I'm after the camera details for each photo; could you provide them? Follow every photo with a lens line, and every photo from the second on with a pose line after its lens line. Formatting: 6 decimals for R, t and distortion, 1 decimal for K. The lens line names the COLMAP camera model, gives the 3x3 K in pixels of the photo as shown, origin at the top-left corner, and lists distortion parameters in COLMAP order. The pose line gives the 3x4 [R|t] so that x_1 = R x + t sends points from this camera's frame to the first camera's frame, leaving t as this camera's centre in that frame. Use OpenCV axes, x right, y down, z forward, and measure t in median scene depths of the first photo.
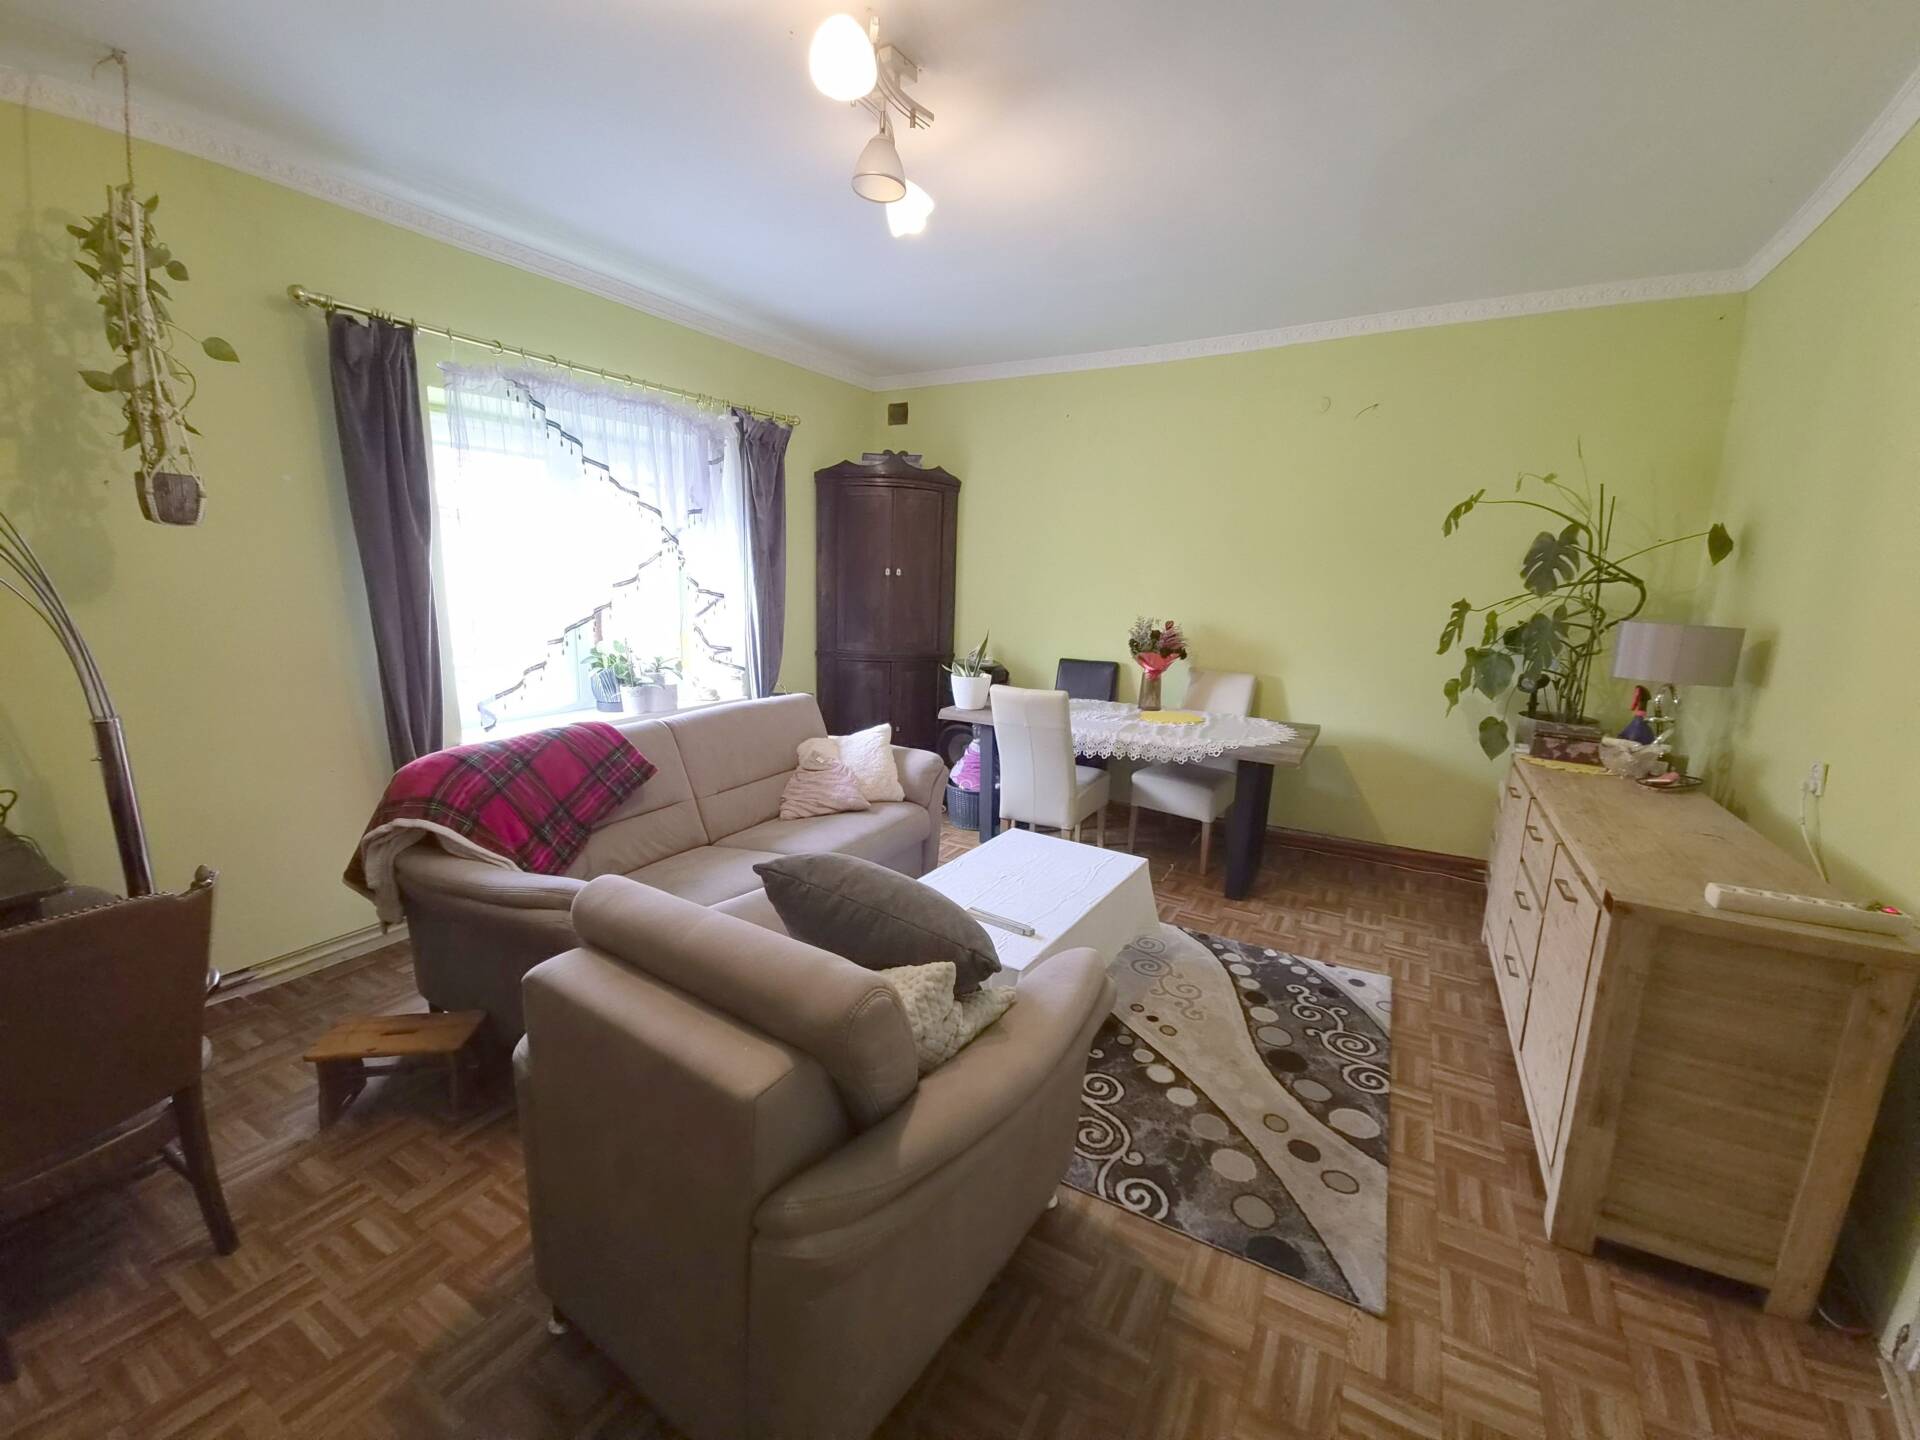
lens RADIAL K [[778.2, 0, 964.2], [0, 778.2, 719.2], [0, 0, 1]] dist [0.011402, -0.005735]
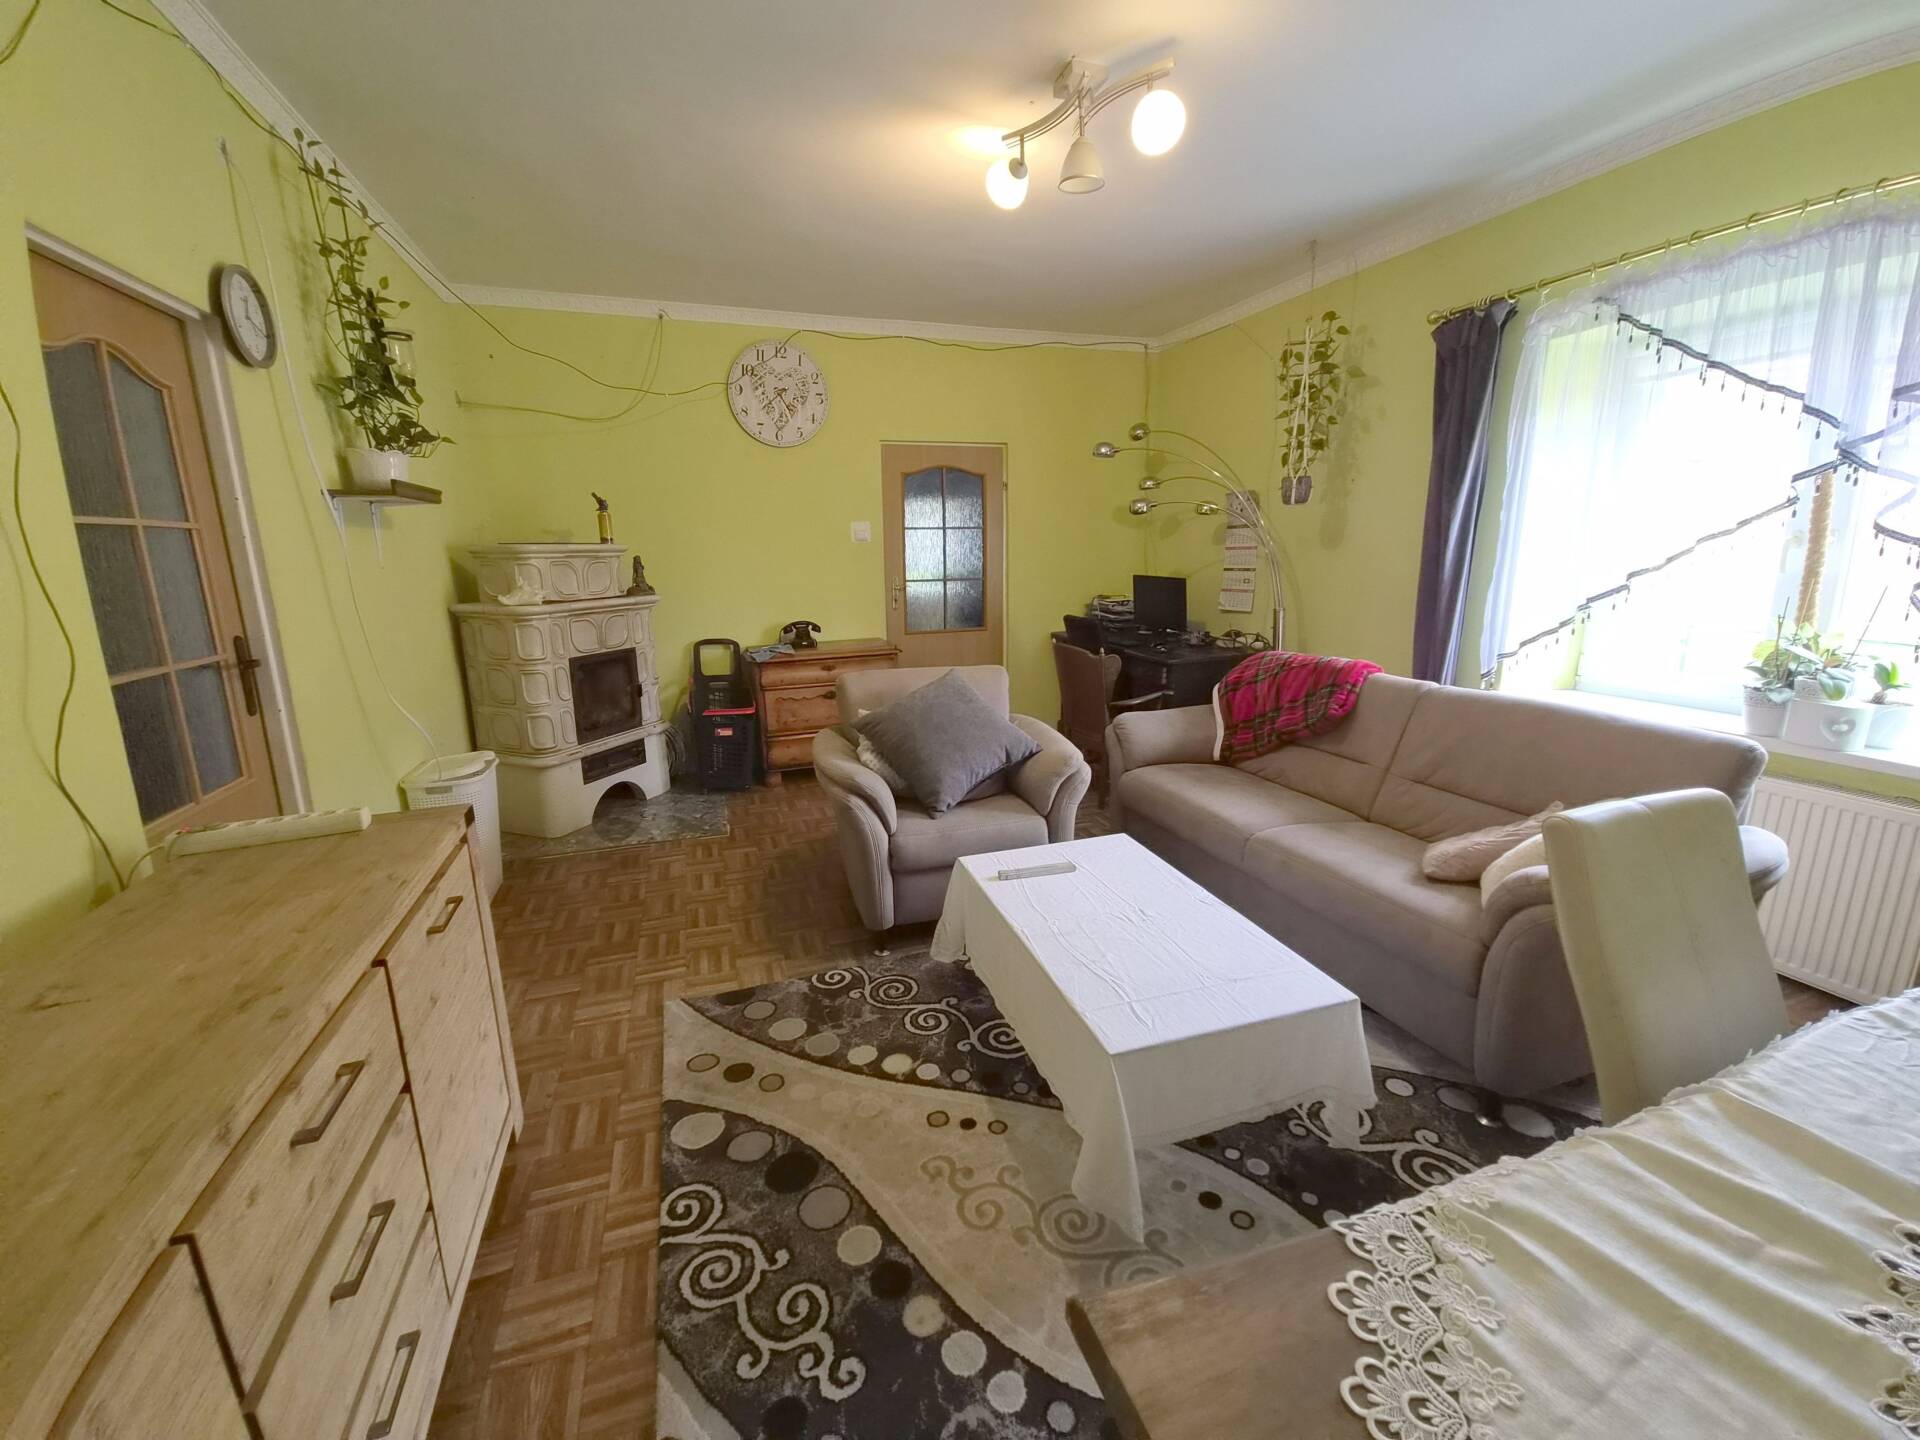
lens RADIAL K [[772.0, 0, 960.0], [0, 772.0, 720.0], [0, 0, 1]] dist [0.001330, 0.000120]
pose [[-0.659250, 0.155174, -0.735738, 0.840194], [-0.137019, 0.937300, 0.320459, -0.229304], [0.739334, 0.312073, -0.596654, 1.533403]]
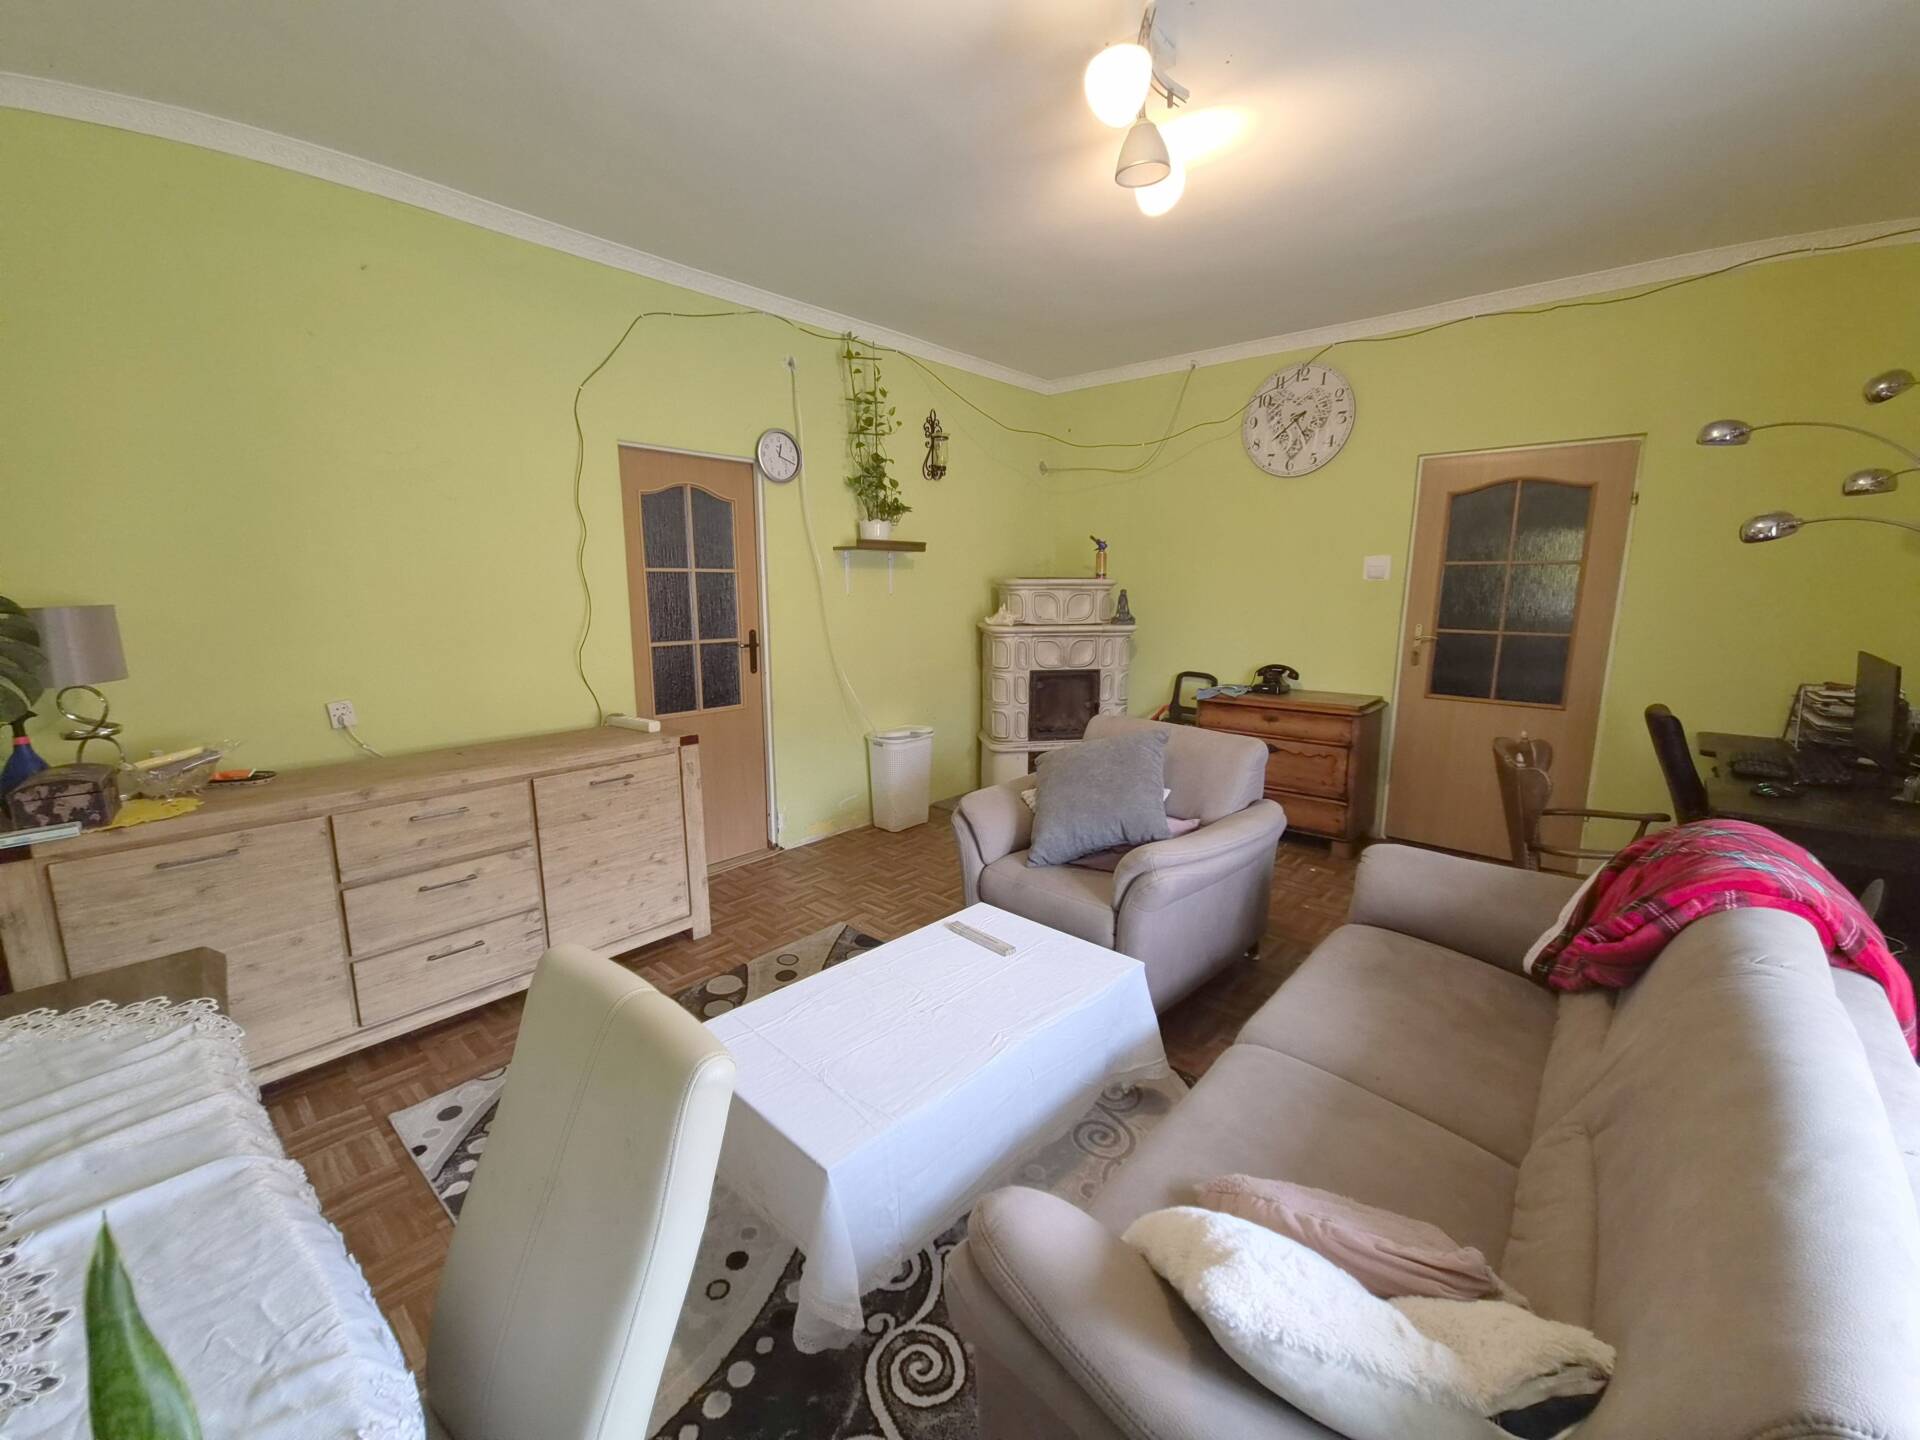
lens RADIAL K [[778.2, 0, 964.2], [0, 778.2, 719.2], [0, 0, 1]] dist [0.011402, -0.005735]
pose [[-0.977956, -0.057610, 0.200705, -0.118227], [0.018685, 0.933187, 0.358905, -0.335525], [-0.207972, 0.354744, -0.911540, 1.861238]]
